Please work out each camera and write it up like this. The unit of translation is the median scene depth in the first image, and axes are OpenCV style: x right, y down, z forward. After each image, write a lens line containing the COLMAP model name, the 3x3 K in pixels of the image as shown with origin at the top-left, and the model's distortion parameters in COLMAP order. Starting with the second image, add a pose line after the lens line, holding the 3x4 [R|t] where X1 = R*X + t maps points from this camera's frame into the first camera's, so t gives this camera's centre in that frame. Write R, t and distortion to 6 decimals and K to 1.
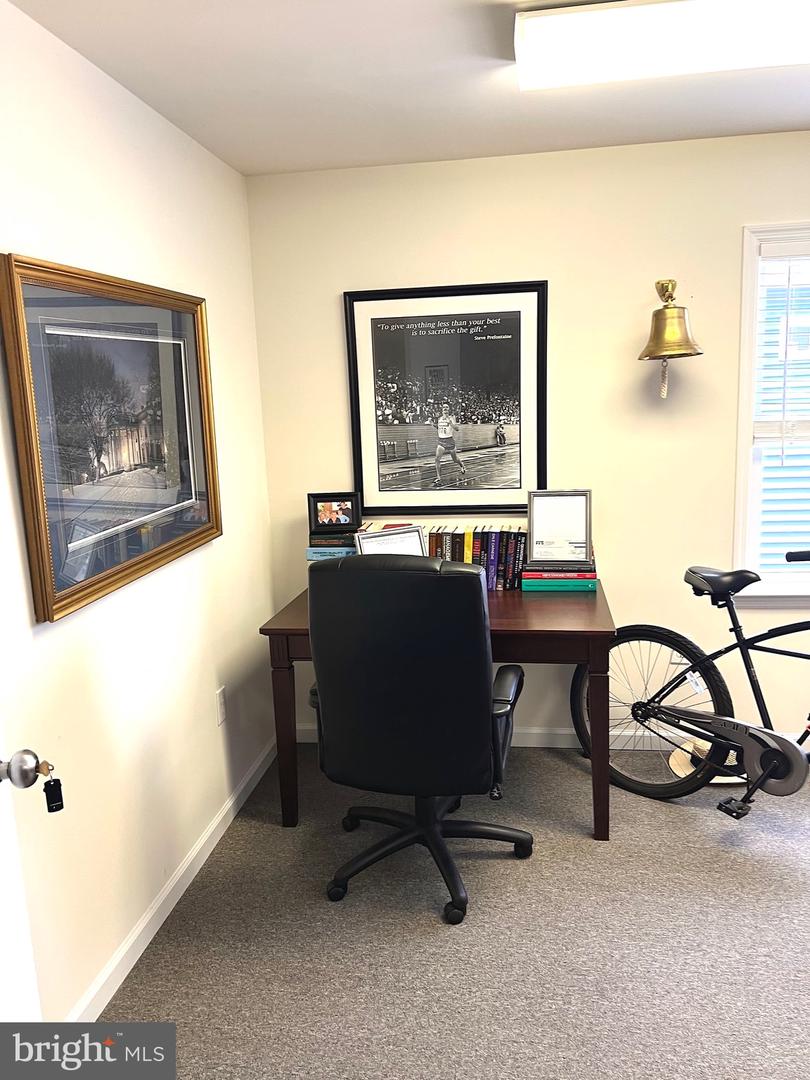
lens RADIAL K [[828.1, 0, 405.0], [0, 828.1, 540.0], [0, 0, 1]] dist [0.028722, -0.003984]
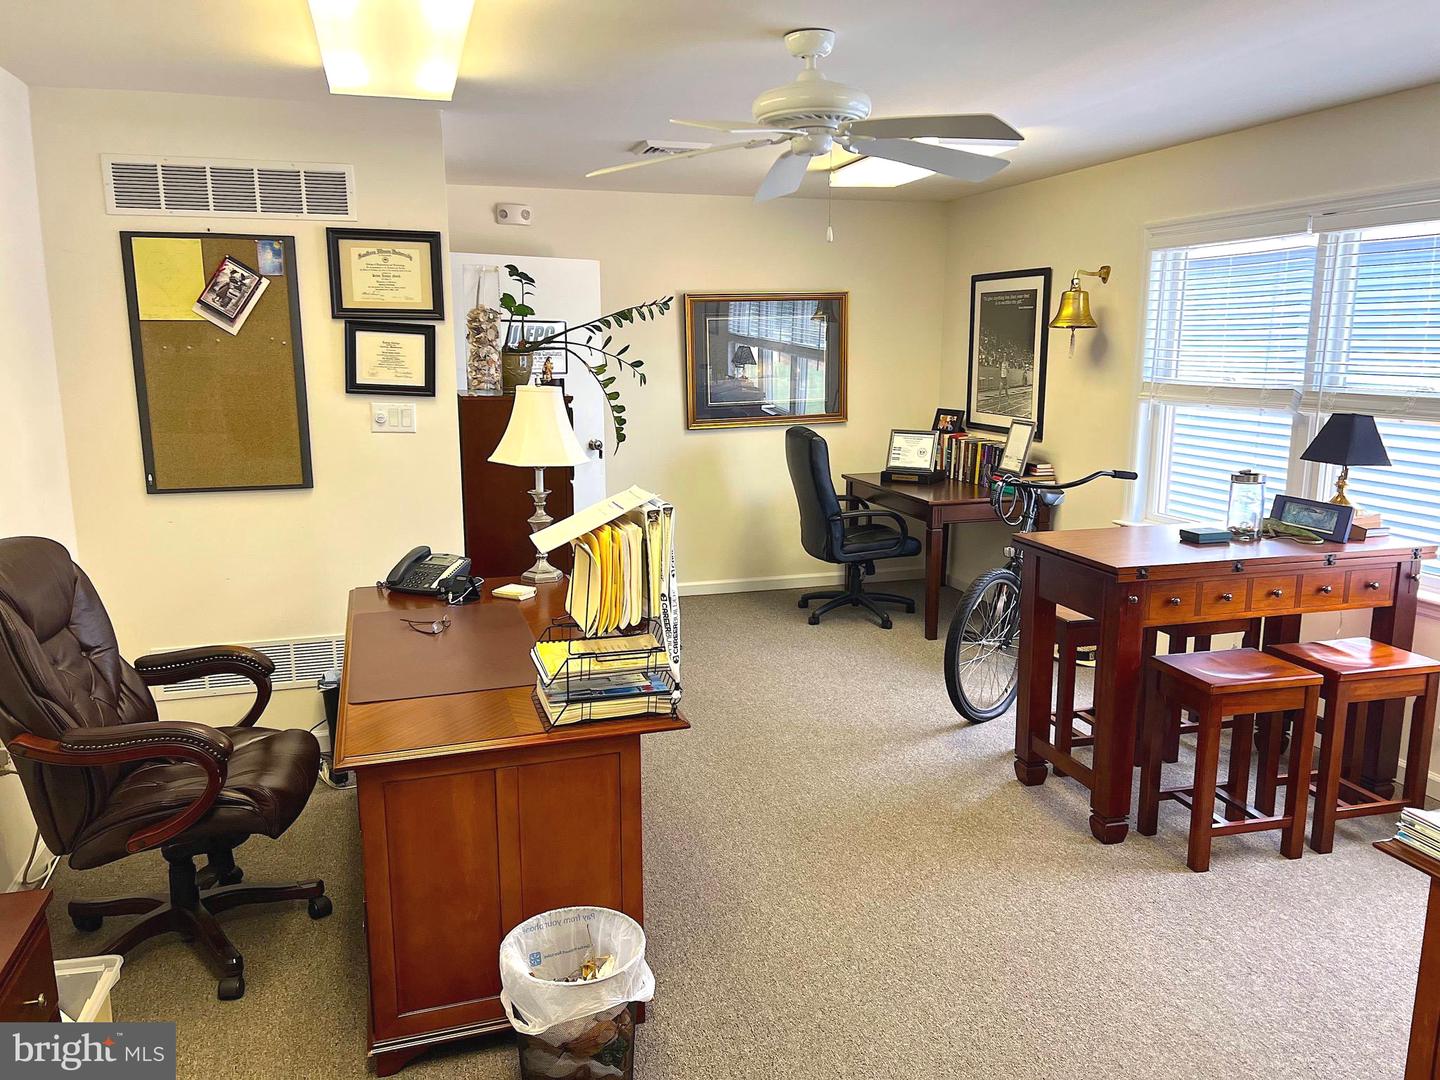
lens RADIAL K [[1104.1, 0, 720.0], [0, 1104.1, 540.0], [0, 0, 1]] dist [0.028722, -0.003984]
pose [[0.436894, 0.198096, -0.877429, 1.560704], [-0.163730, 0.976667, 0.138975, -0.036453], [0.884486, 0.082944, 0.459134, -0.270046]]
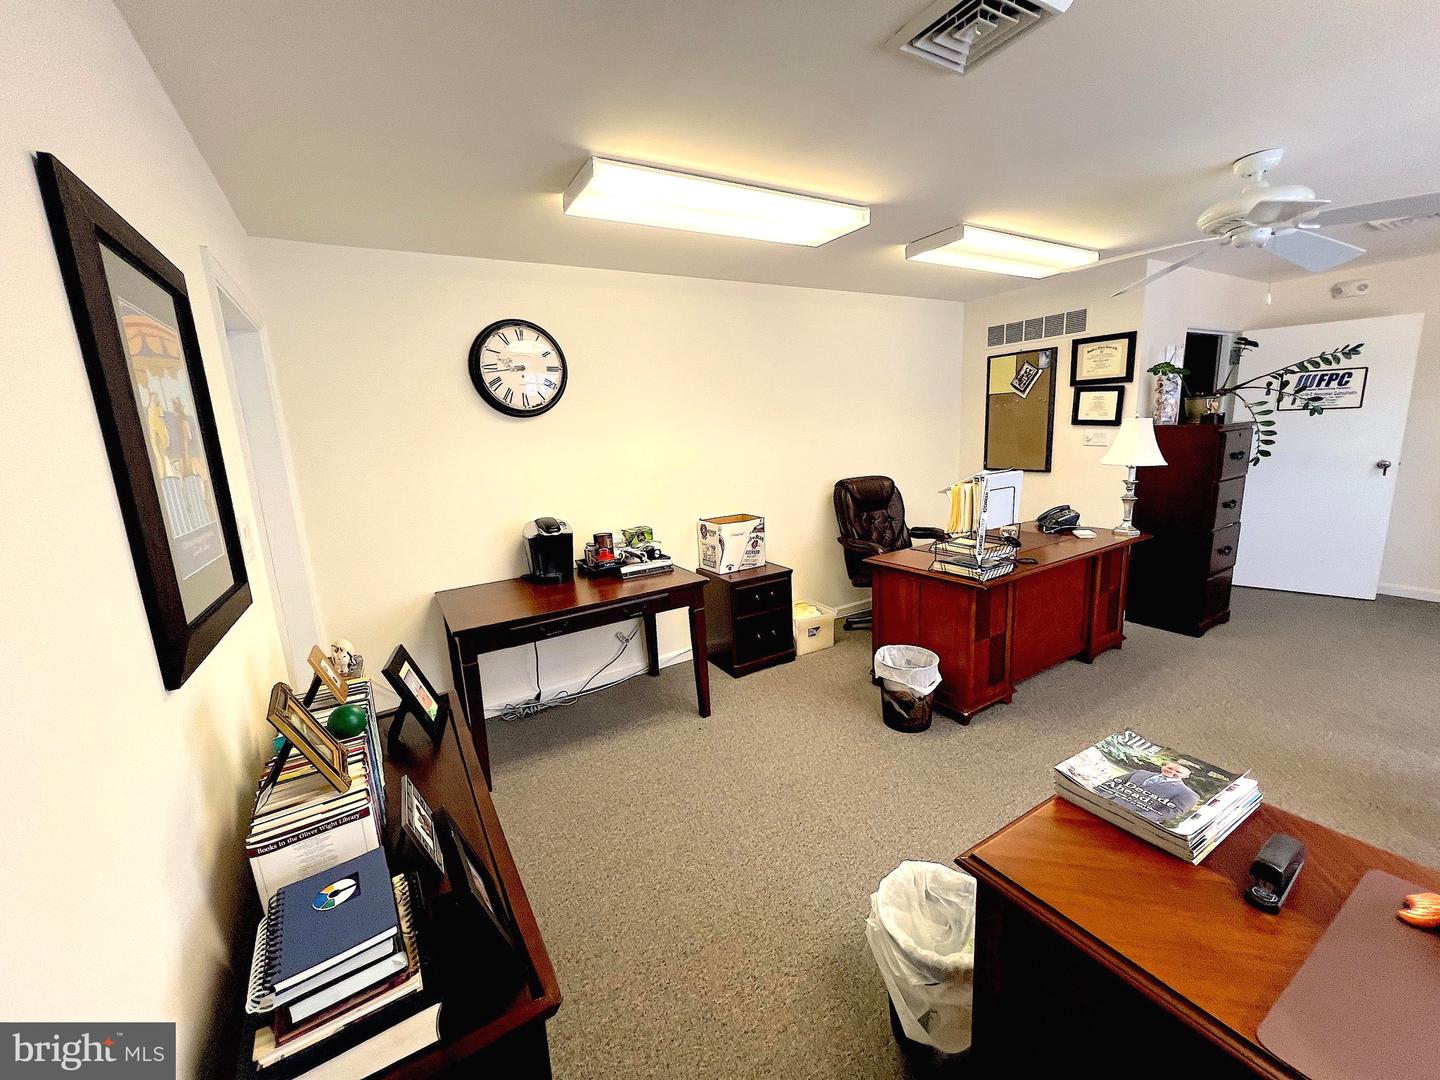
lens RADIAL K [[577.1, 0, 720.0], [0, 577.1, 540.0], [0, 0, 1]] dist [0.002857, 0.000202]
pose [[-0.768046, 0.199336, -0.608580, 1.664860], [-0.026455, 0.939634, 0.341158, -0.129689], [0.639848, 0.278125, -0.716409, 0.400098]]
